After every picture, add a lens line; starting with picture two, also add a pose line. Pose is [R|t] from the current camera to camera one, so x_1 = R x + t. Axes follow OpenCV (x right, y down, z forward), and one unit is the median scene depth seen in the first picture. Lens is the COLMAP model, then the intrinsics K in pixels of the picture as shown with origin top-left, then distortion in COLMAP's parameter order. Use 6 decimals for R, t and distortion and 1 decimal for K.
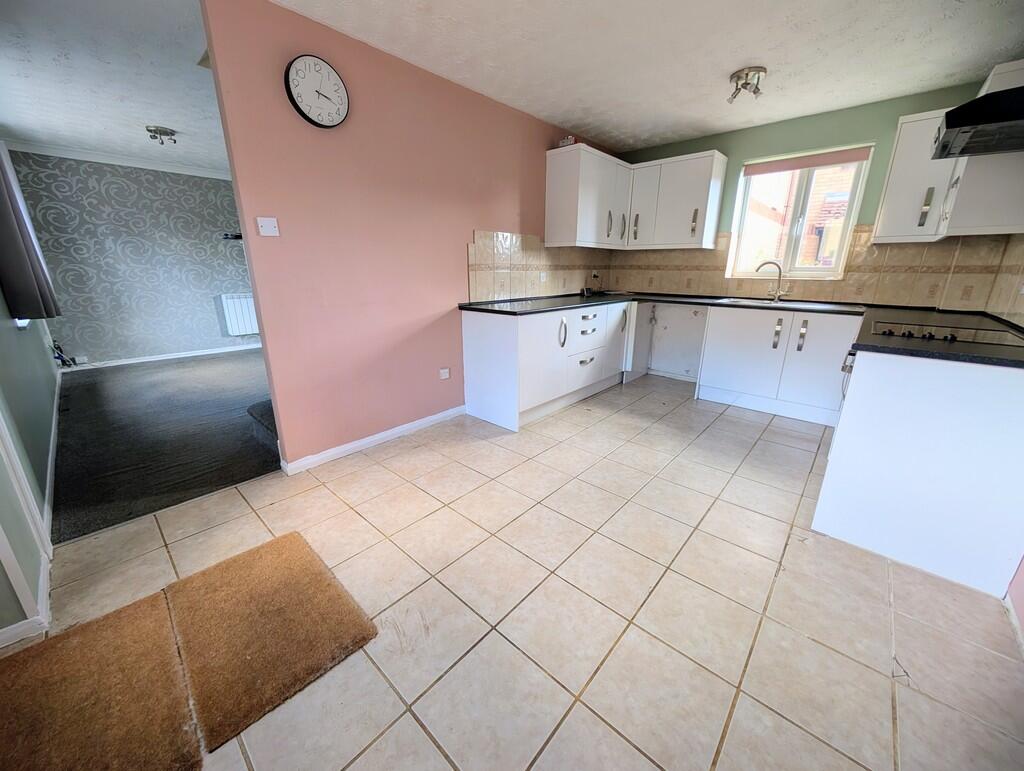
lens RADIAL K [[388.9, 0, 514.6], [0, 388.9, 380.9], [0, 0, 1]] dist [0.000496, 0.000337]
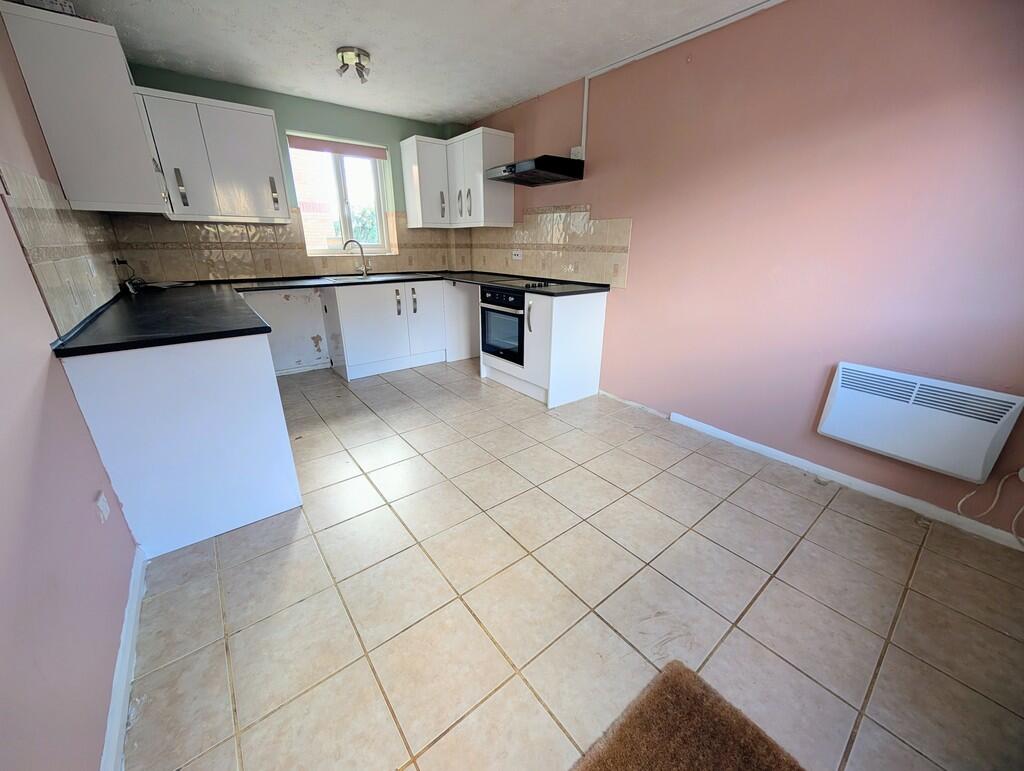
lens RADIAL K [[388.9, 0, 514.6], [0, 388.9, 380.9], [0, 0, 1]] dist [0.000496, 0.000337]
pose [[0.165216, -0.335973, 0.927268, -0.389740], [0.274404, 0.918725, 0.283985, -0.122869], [-0.947315, 0.207527, 0.243980, 0.370129]]
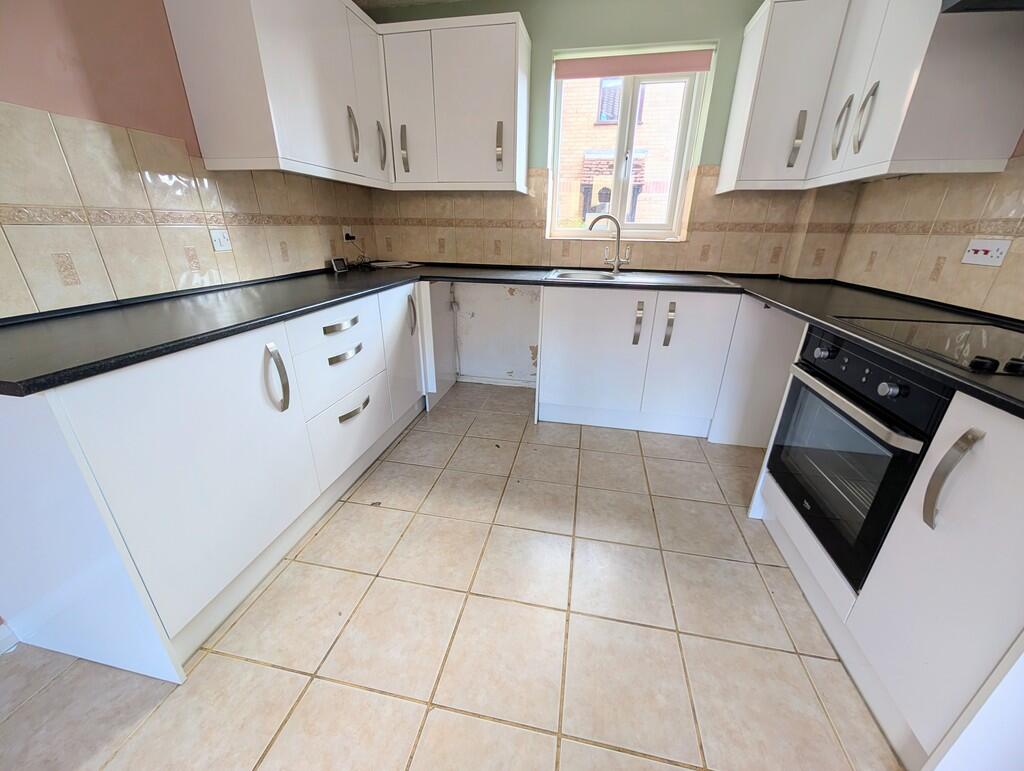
lens RADIAL K [[388.9, 0, 514.6], [0, 388.9, 380.9], [0, 0, 1]] dist [0.000496, 0.000337]
pose [[0.857606, -0.183302, 0.480534, 0.123432], [0.135833, 0.981882, 0.132124, -0.123857], [-0.496046, -0.048038, 0.866966, 0.444688]]
